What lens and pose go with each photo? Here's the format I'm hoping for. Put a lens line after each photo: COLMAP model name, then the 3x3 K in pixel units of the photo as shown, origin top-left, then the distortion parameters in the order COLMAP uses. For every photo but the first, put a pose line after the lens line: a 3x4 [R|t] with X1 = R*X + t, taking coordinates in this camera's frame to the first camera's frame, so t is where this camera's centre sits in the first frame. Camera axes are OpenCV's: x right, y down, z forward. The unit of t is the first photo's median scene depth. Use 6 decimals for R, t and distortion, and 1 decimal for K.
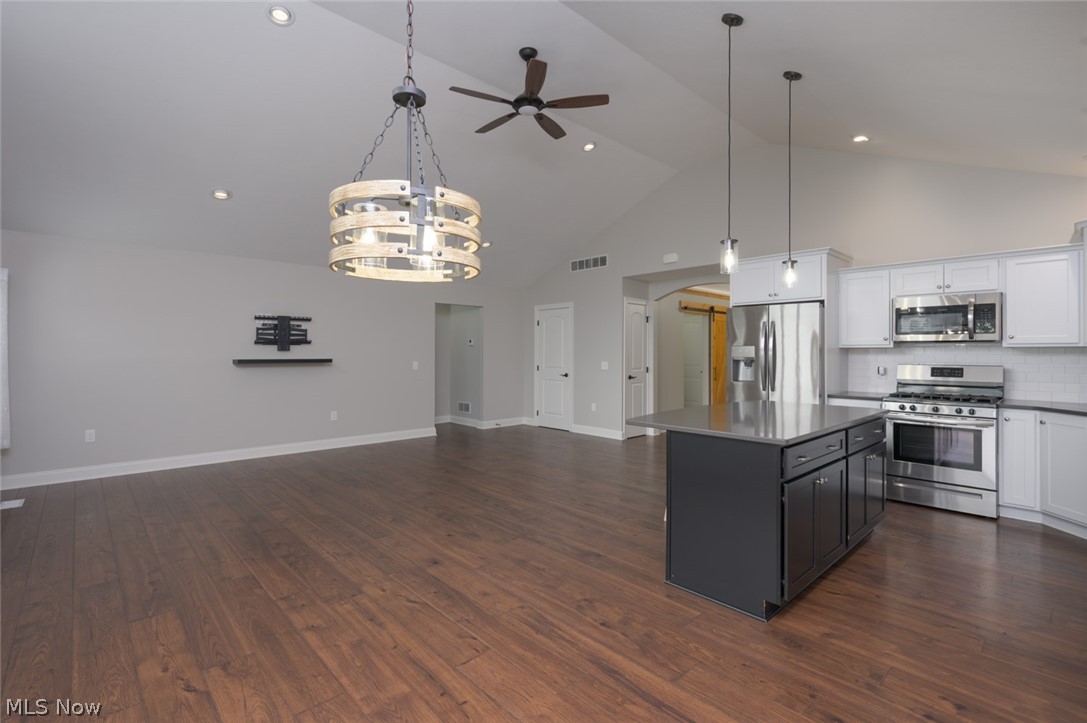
lens RADIAL K [[498.8, 0, 547.0], [0, 498.8, 347.8], [0, 0, 1]] dist [0.001622, 0.000124]
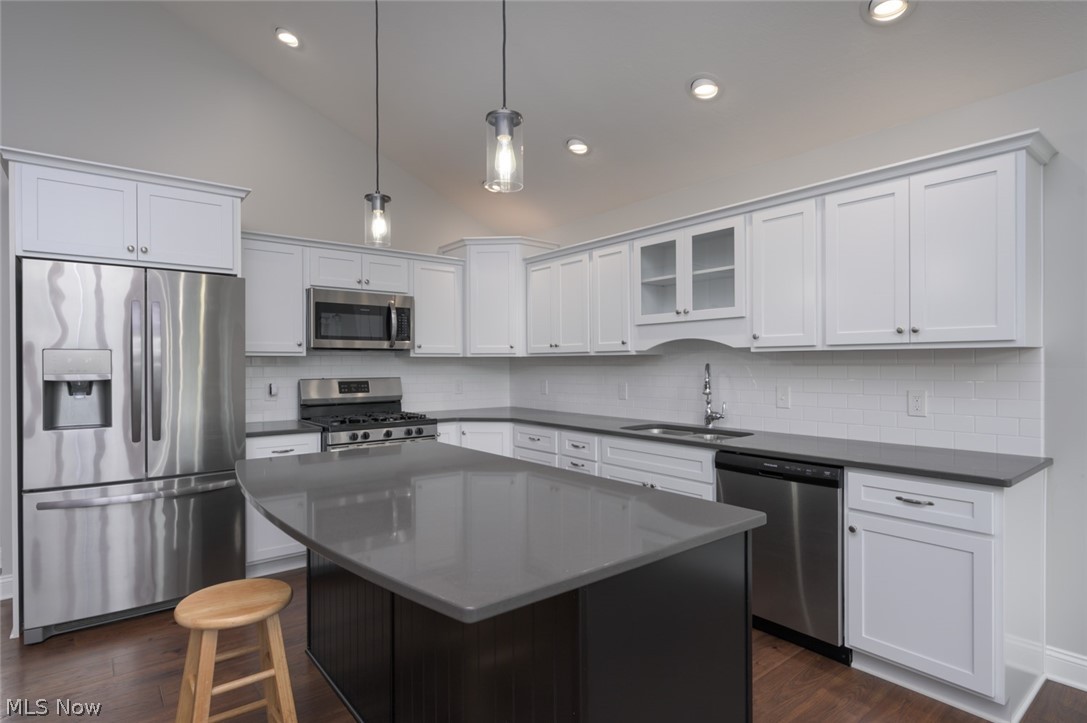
lens RADIAL K [[559.8, 0, 549.3], [0, 559.8, 364.4], [0, 0, 1]] dist [-0.000399, 0.000975]
pose [[0.066348, -0.003522, 0.997790, -0.097238], [-0.005980, 0.999974, 0.003927, 0.006696], [-0.997779, -0.006227, 0.066325, 0.655781]]
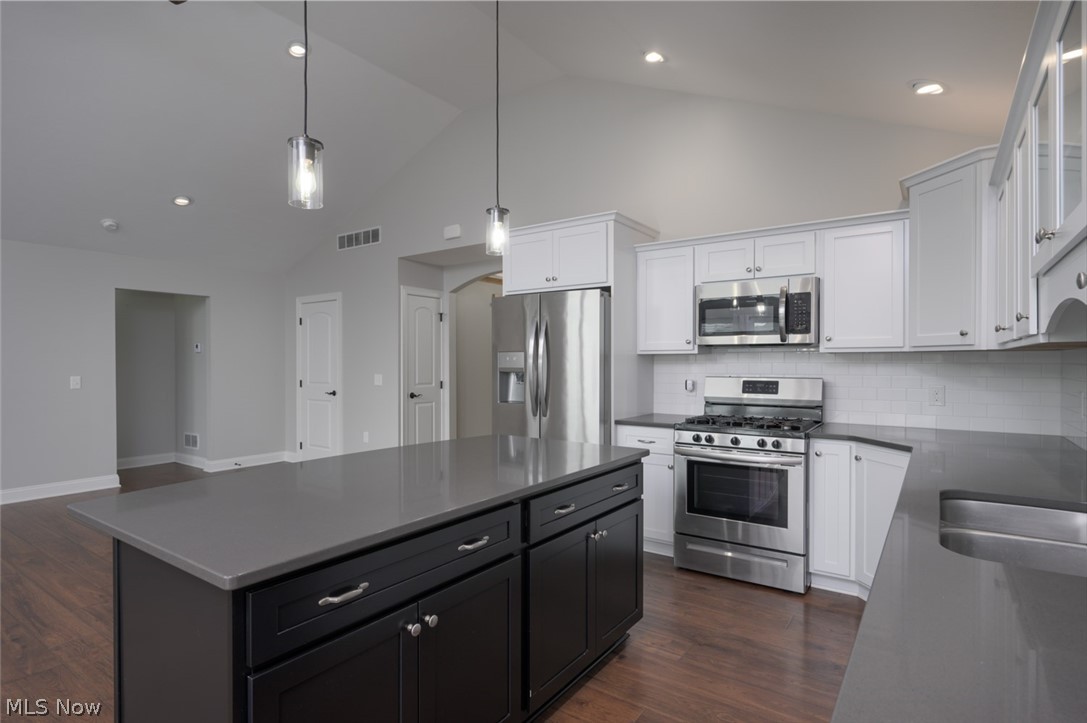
lens RADIAL K [[559.8, 0, 549.3], [0, 559.8, 364.4], [0, 0, 1]] dist [-0.000399, 0.000975]
pose [[0.978335, -0.004475, 0.206977, 0.344593], [0.001449, 0.999890, 0.014770, 0.002976], [-0.207021, -0.014150, 0.978234, 0.271817]]
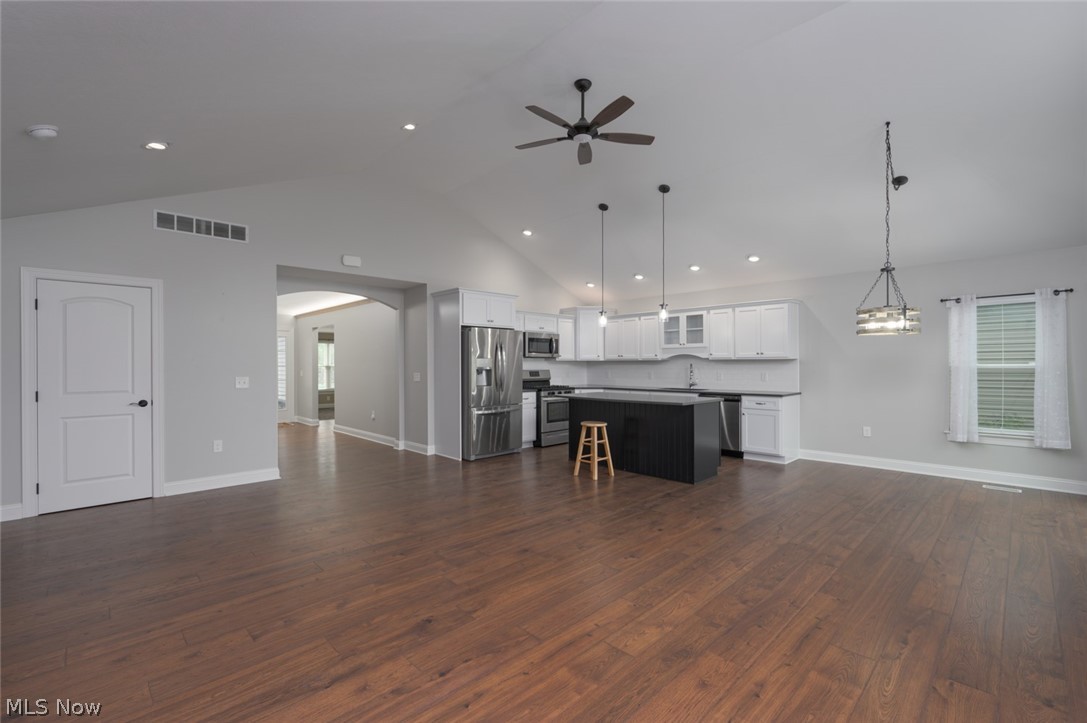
lens RADIAL K [[481.7, 0, 543.5], [0, 481.7, 361.5], [0, 0, 1]] dist [-0.000812, -0.000236]
pose [[-0.028365, 0.003224, 0.999592, -1.039143], [-0.007555, 0.999966, -0.003440, 0.009073], [-0.999569, -0.007650, -0.028339, 1.073633]]
